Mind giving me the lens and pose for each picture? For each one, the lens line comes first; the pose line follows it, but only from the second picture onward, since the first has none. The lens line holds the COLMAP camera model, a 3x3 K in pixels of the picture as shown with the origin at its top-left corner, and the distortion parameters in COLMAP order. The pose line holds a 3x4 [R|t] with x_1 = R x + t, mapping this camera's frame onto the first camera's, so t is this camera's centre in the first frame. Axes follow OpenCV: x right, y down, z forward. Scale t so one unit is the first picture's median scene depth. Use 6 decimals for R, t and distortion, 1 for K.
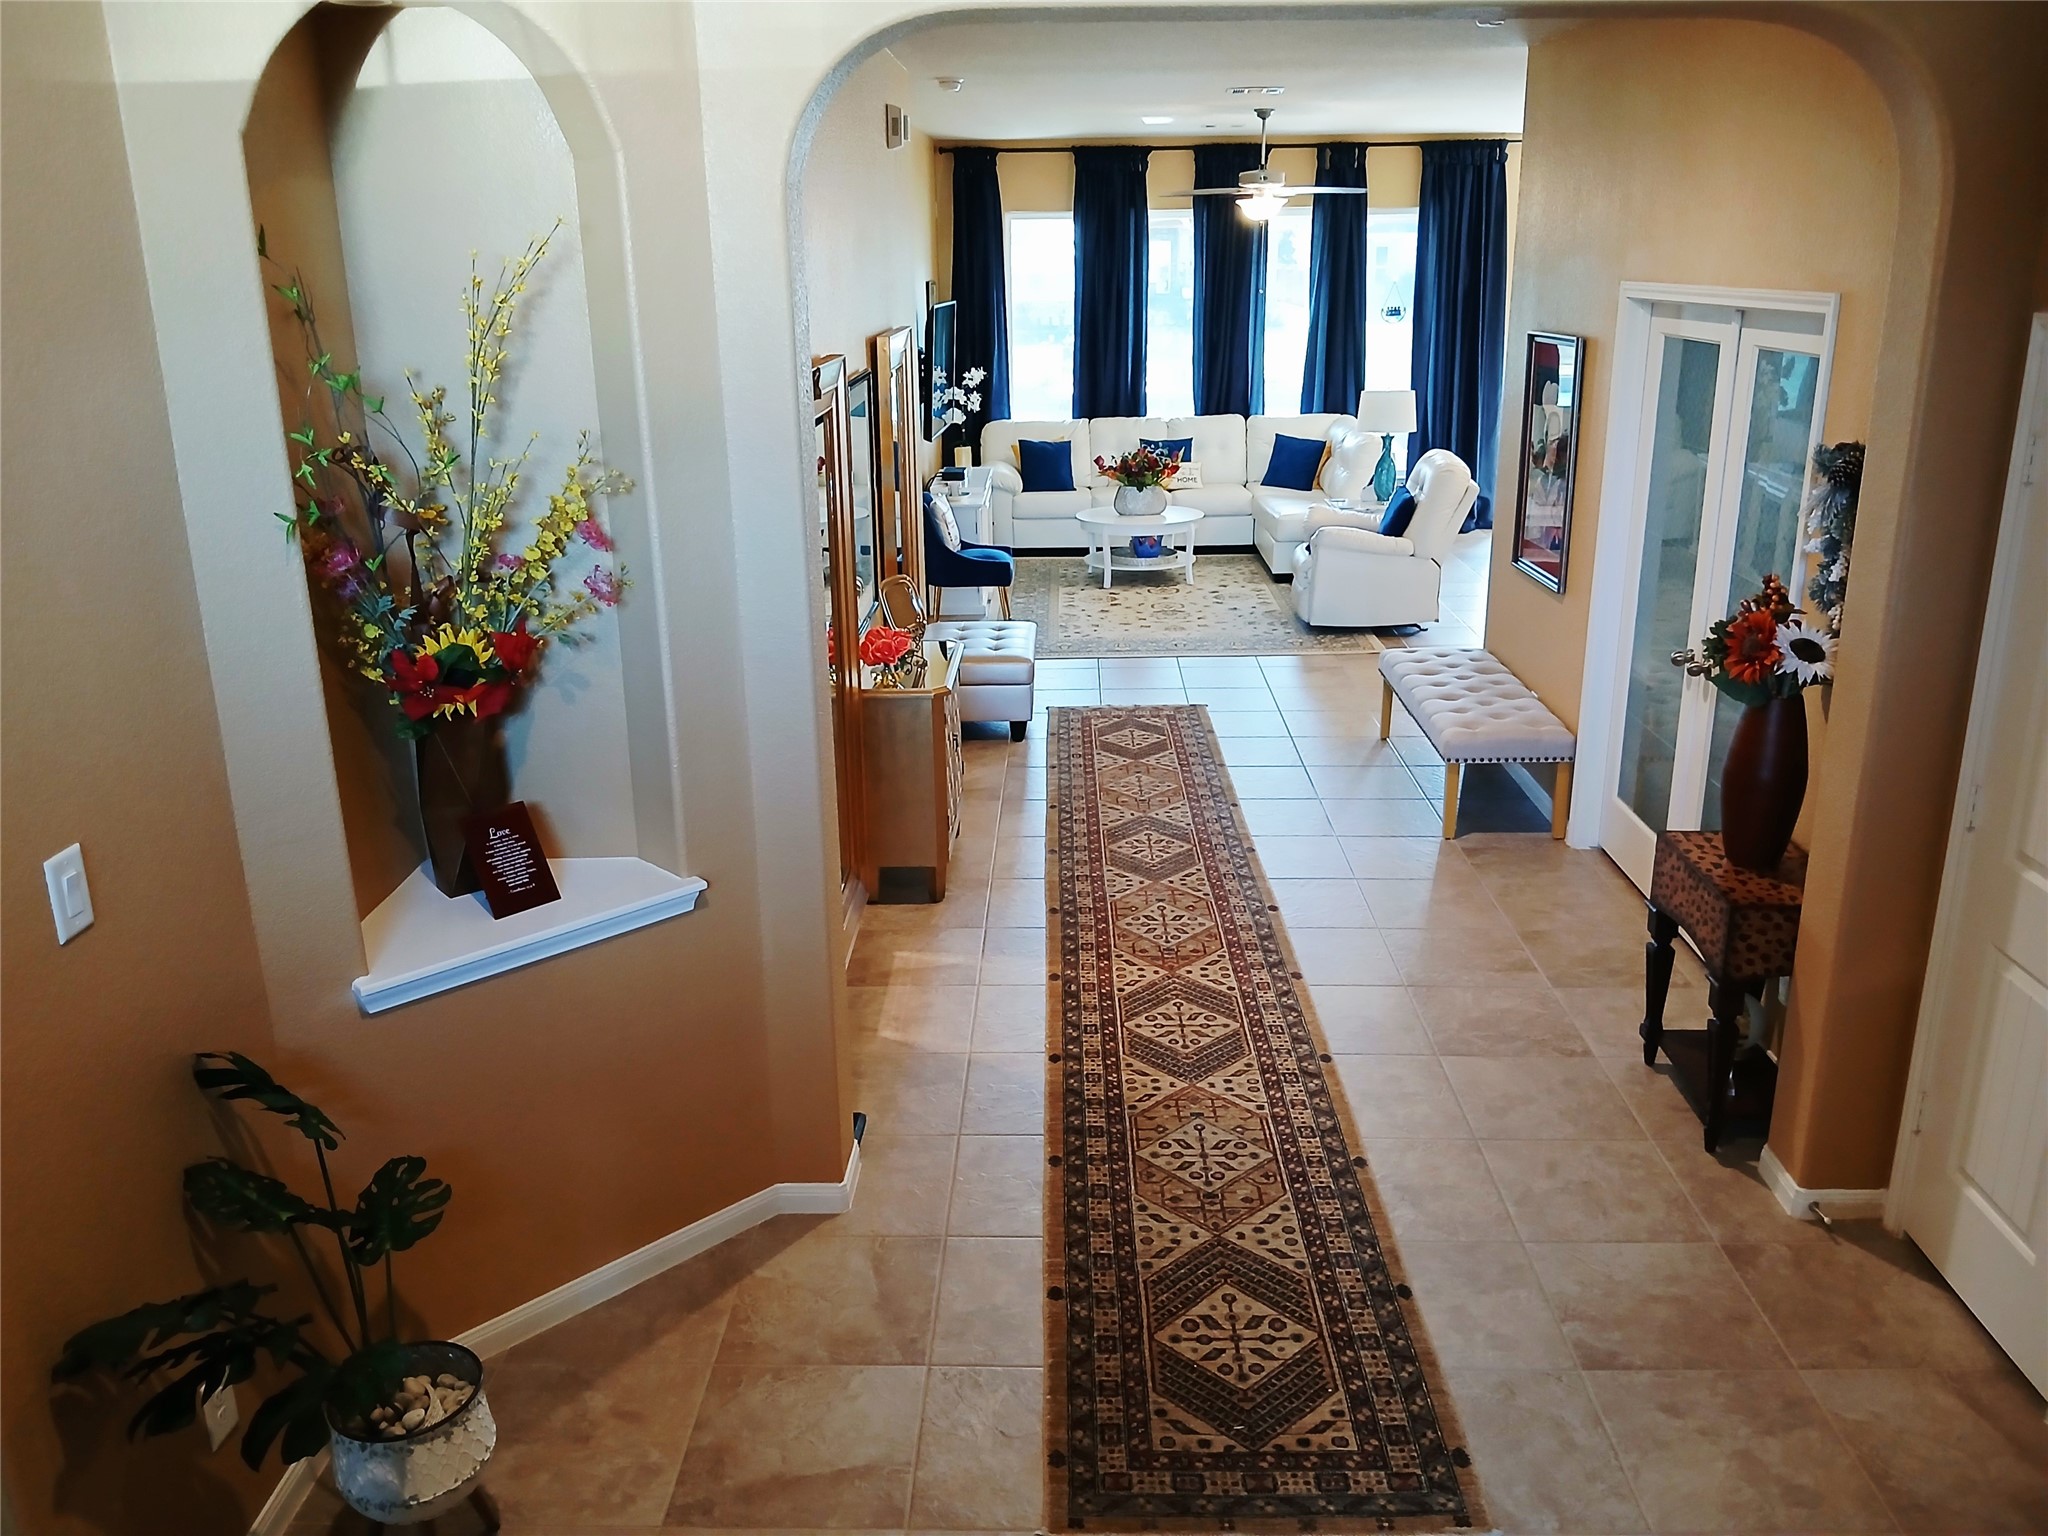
lens RADIAL K [[1588.2, 0, 1047.8], [0, 1588.2, 757.3], [0, 0, 1]] dist [0.049146, -0.098662]
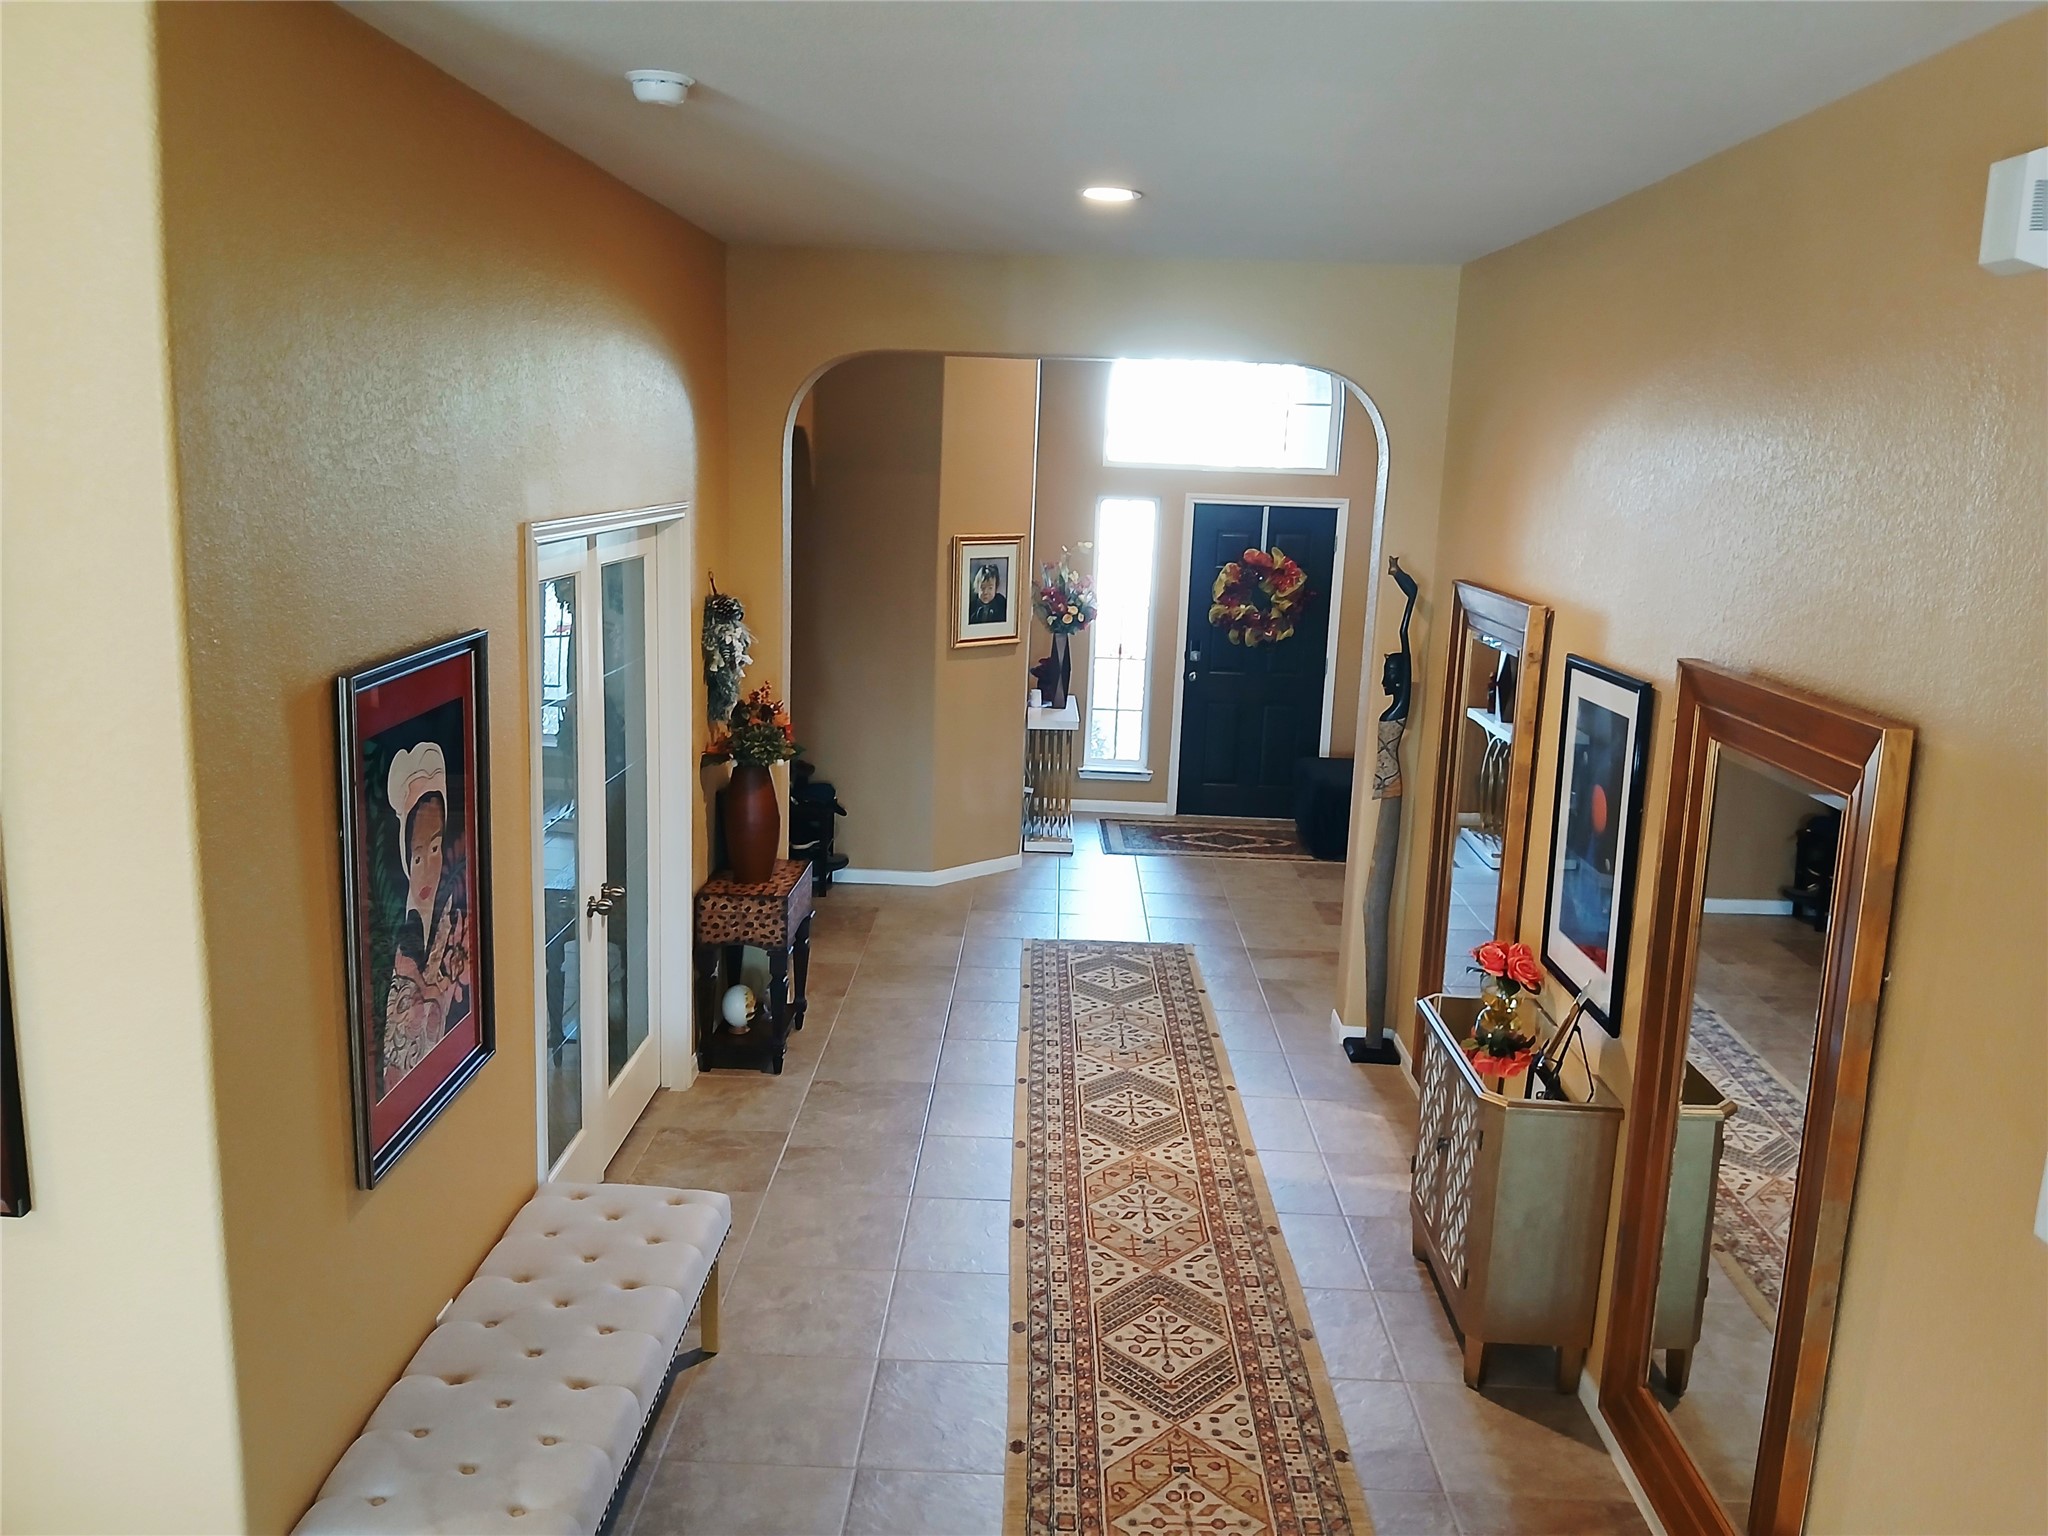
lens RADIAL K [[1588.2, 0, 1047.8], [0, 1588.2, 757.3], [0, 0, 1]] dist [0.049146, -0.098662]
pose [[-0.999663, -0.023914, -0.010056, 0.162101], [-0.025827, 0.880927, 0.472546, -0.615579], [-0.002442, 0.472647, -0.881249, 1.892299]]
